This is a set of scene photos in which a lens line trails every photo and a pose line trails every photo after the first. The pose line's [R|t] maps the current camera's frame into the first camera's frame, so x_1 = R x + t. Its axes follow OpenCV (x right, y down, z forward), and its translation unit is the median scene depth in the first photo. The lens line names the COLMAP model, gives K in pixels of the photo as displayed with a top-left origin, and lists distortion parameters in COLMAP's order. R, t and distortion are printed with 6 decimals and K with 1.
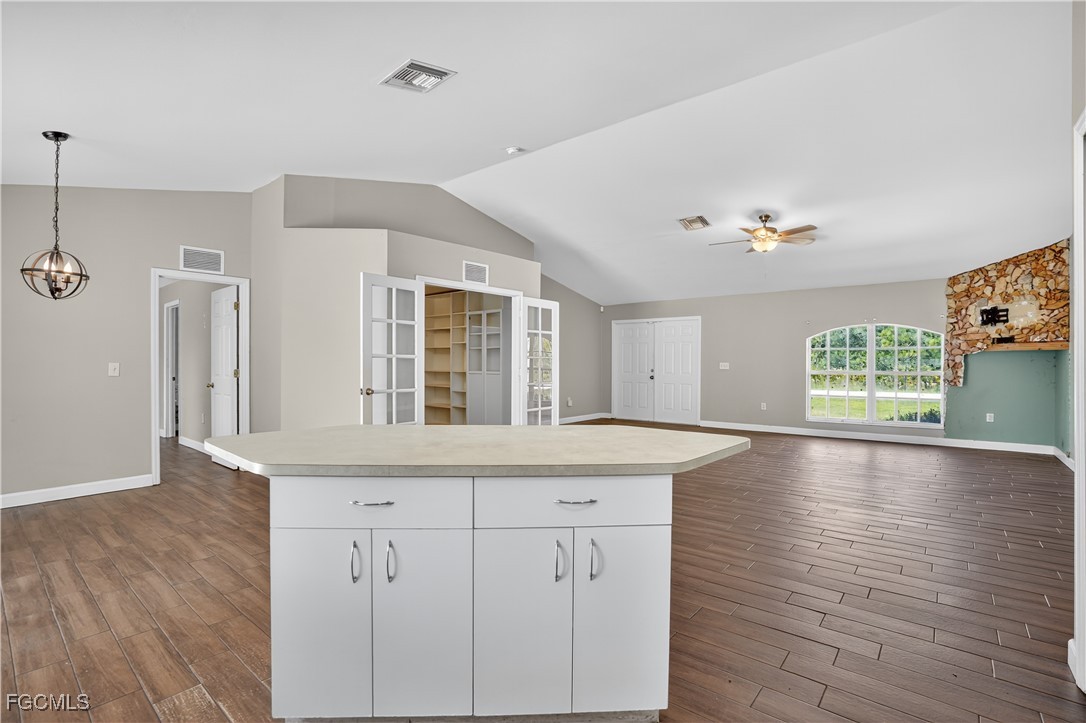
lens RADIAL K [[515.6, 0, 543.0], [0, 515.6, 361.5], [0, 0, 1]] dist [-0.046413, 0.022167]
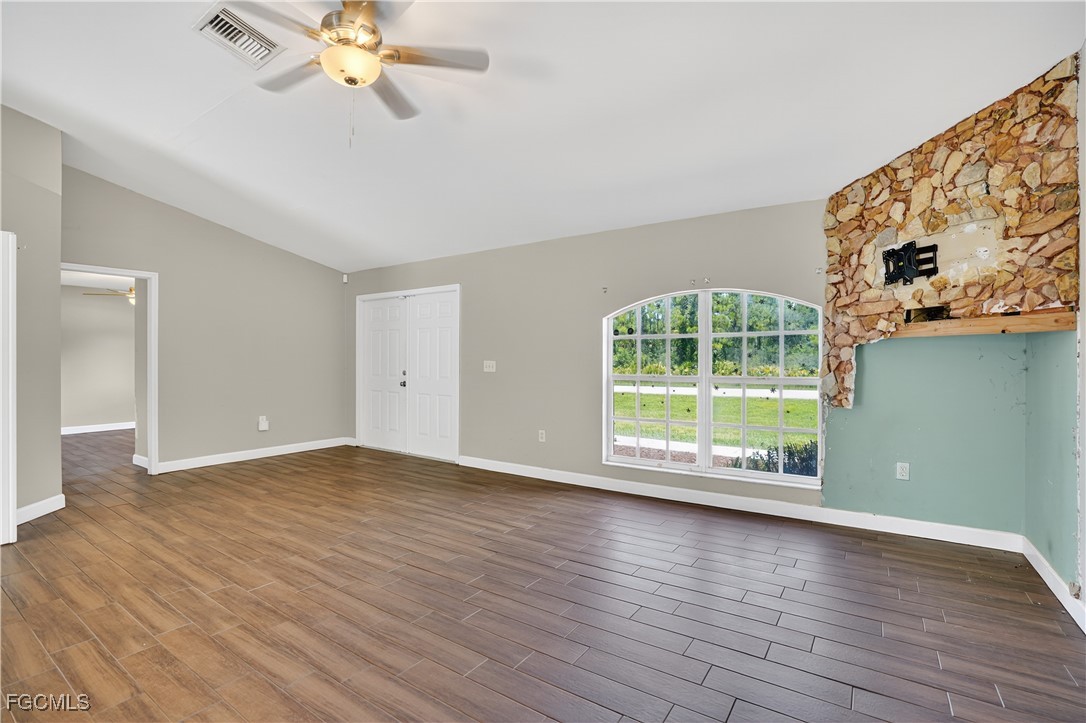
lens RADIAL K [[501.7, 0, 542.4], [0, 501.7, 357.7], [0, 0, 1]] dist [-0.056922, 0.021051]
pose [[0.997517, 0.000856, 0.070421, 0.523212], [-0.000830, 1.000000, -0.000399, -0.000912], [-0.070421, 0.000340, 0.997517, 0.570757]]
